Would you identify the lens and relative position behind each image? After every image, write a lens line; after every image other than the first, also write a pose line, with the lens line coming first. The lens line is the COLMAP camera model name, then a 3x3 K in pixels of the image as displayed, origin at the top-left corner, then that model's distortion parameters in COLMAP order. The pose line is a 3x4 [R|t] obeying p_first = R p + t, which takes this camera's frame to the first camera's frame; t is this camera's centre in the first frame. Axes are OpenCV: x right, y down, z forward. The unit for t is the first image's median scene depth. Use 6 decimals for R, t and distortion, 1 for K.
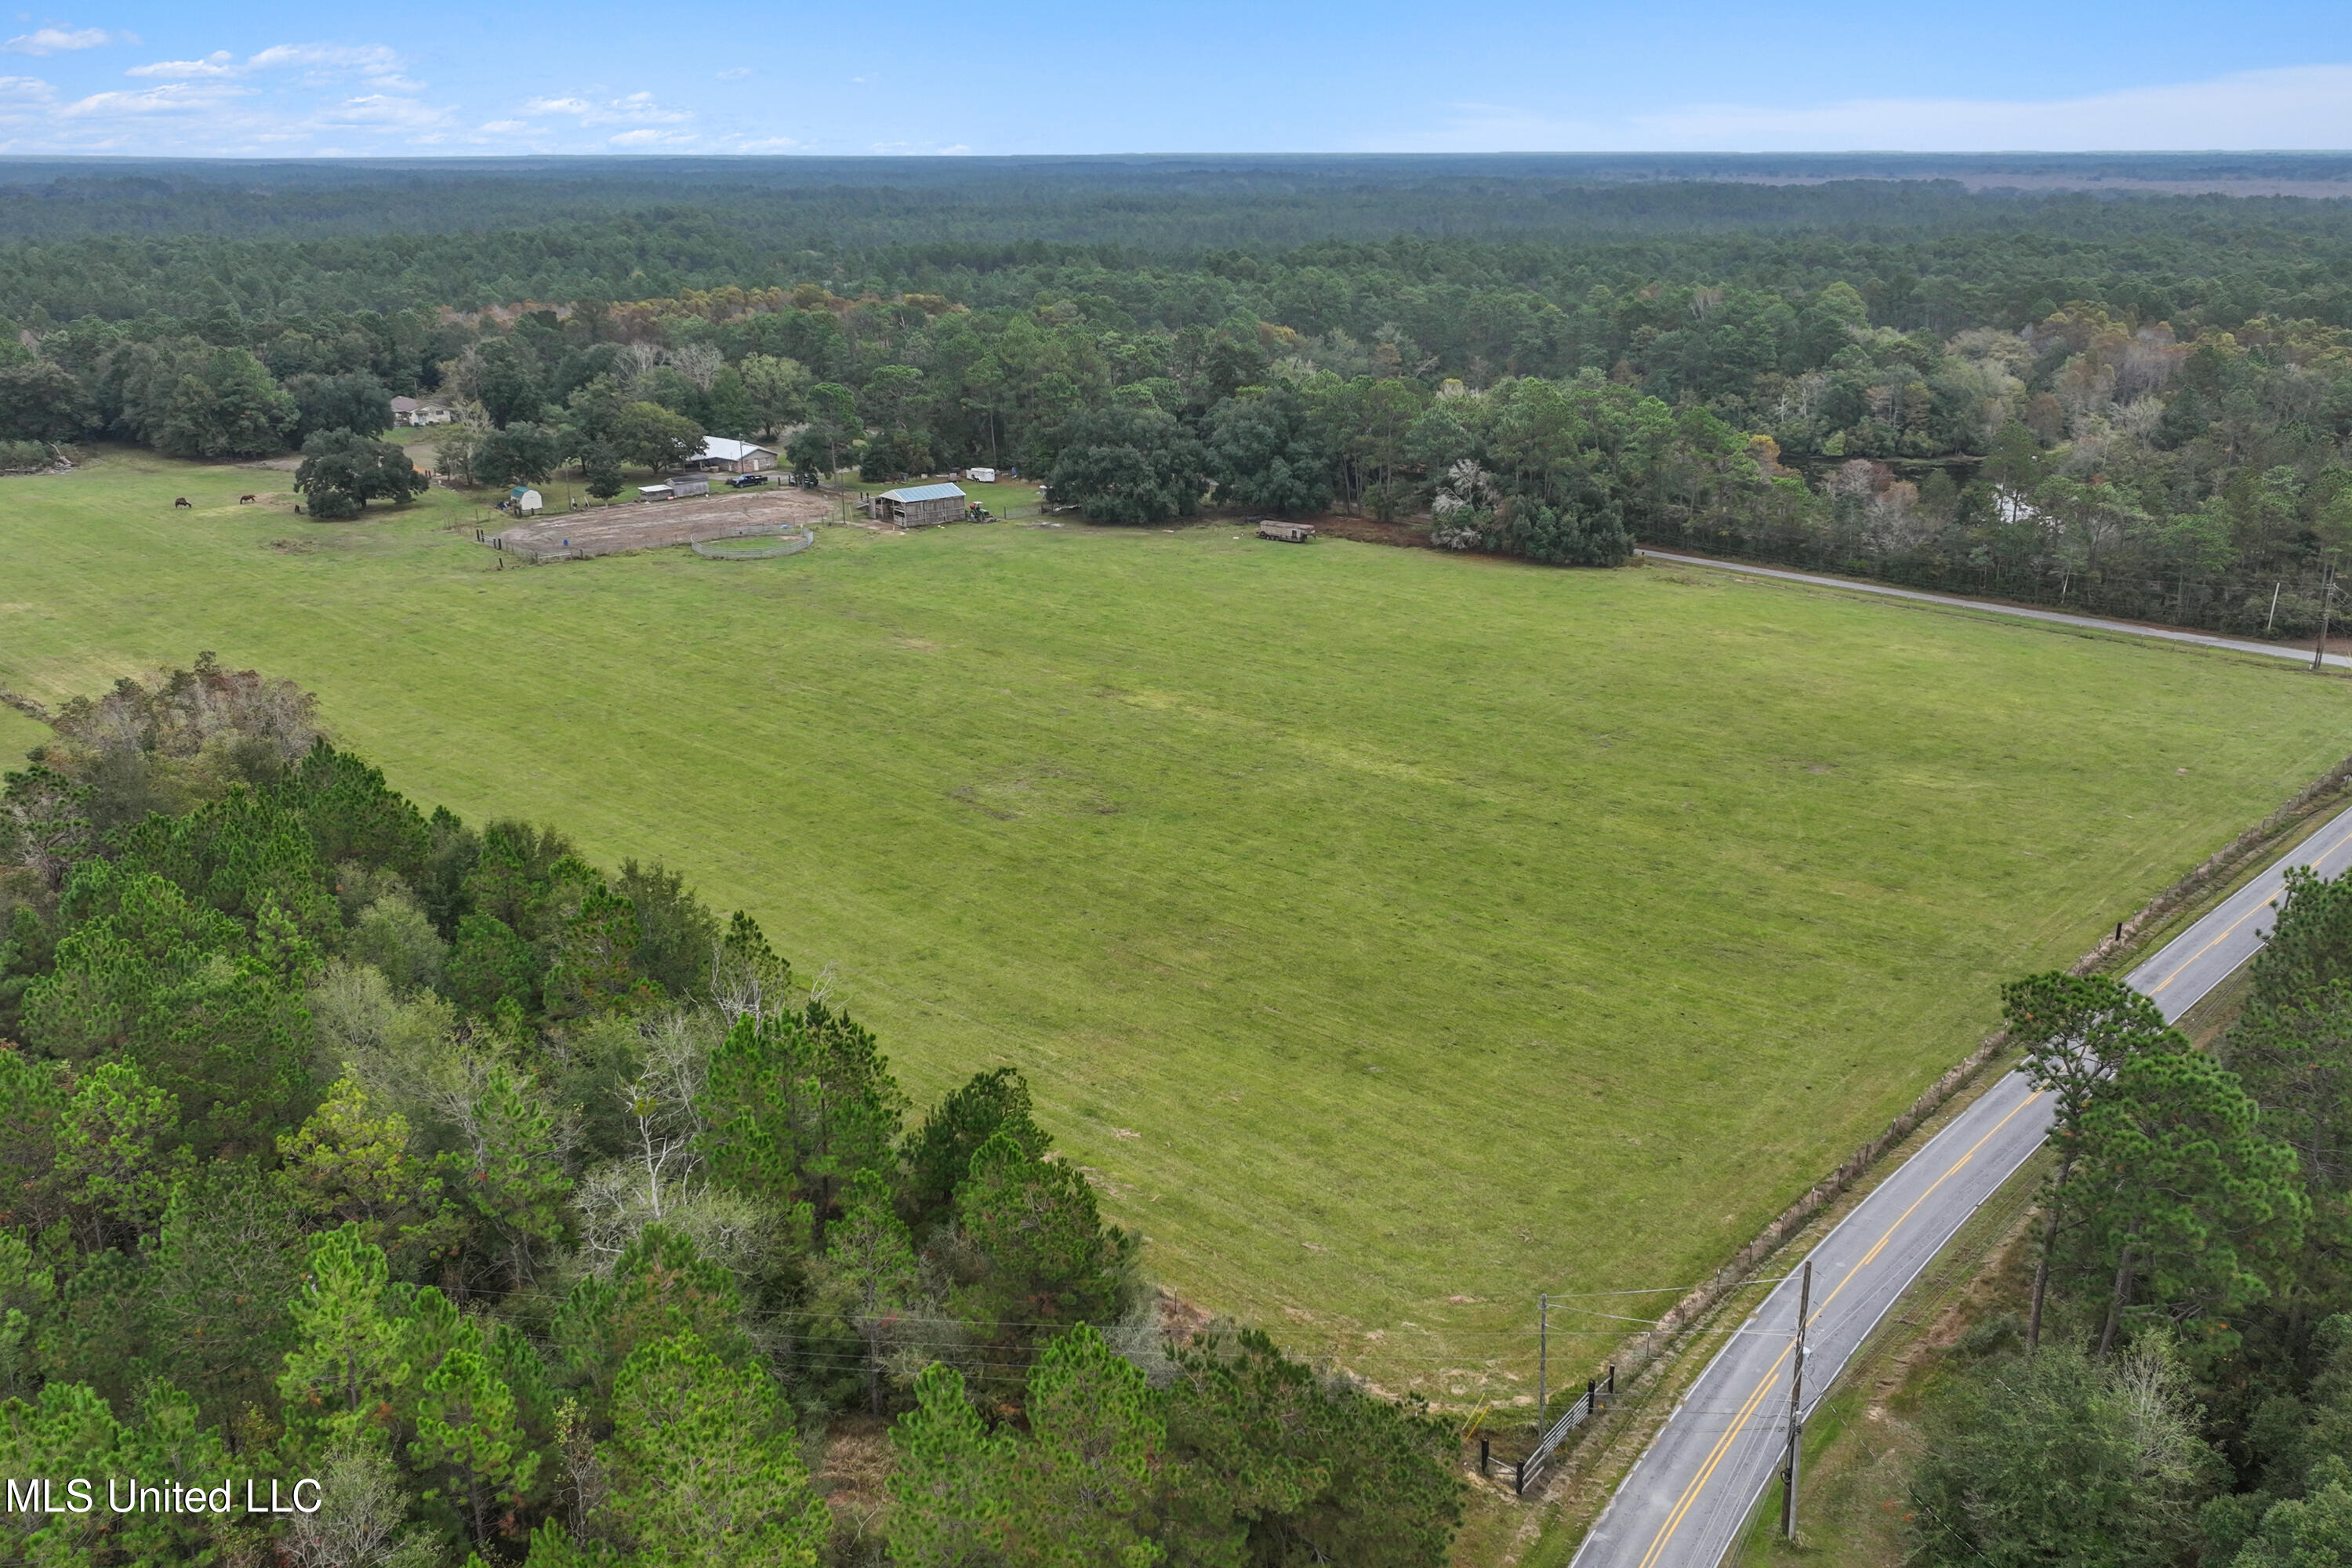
lens RADIAL K [[1954.1, 0, 1174.6], [0, 1954.1, 781.1], [0, 0, 1]] dist [0.013350, -0.016644]
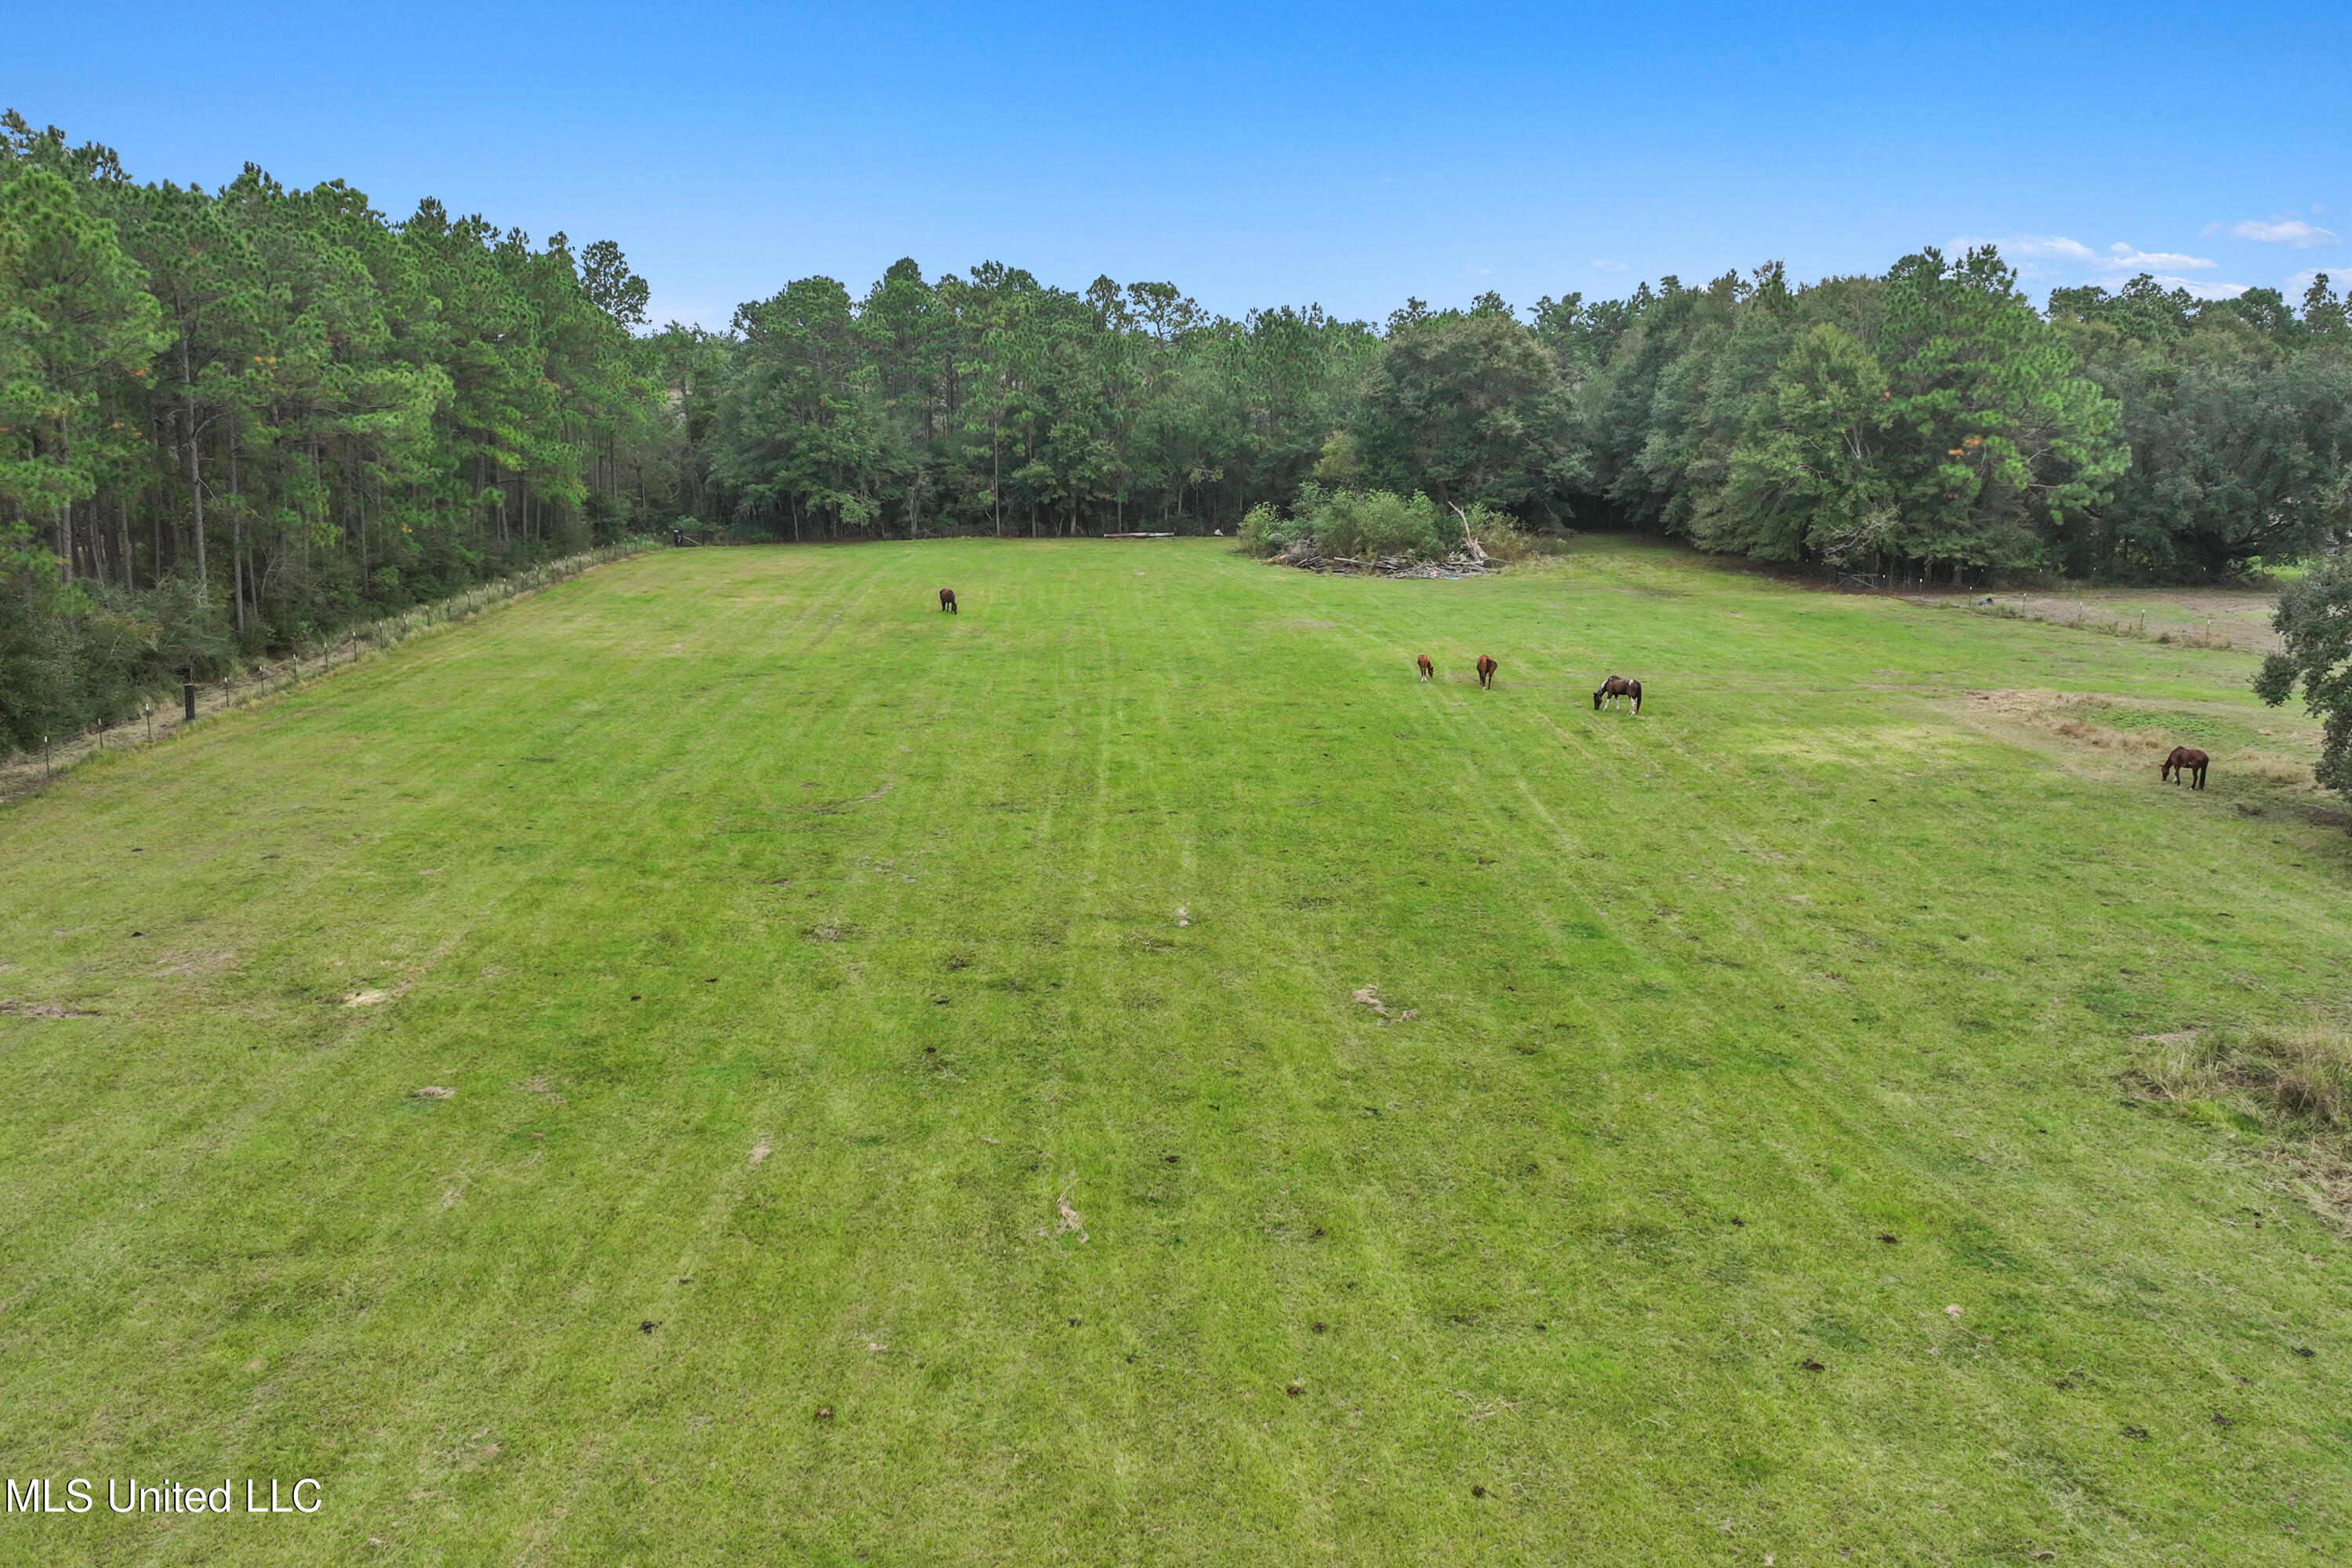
lens RADIAL K [[1954.1, 0, 1176.7], [0, 1954.1, 781.5], [0, 0, 1]] dist [0.013350, -0.016644]
pose [[0.721592, 0.144028, -0.677171, -0.341566], [-0.215823, 0.976177, -0.022357, -0.097986], [0.657819, 0.162282, 0.735486, 0.685727]]
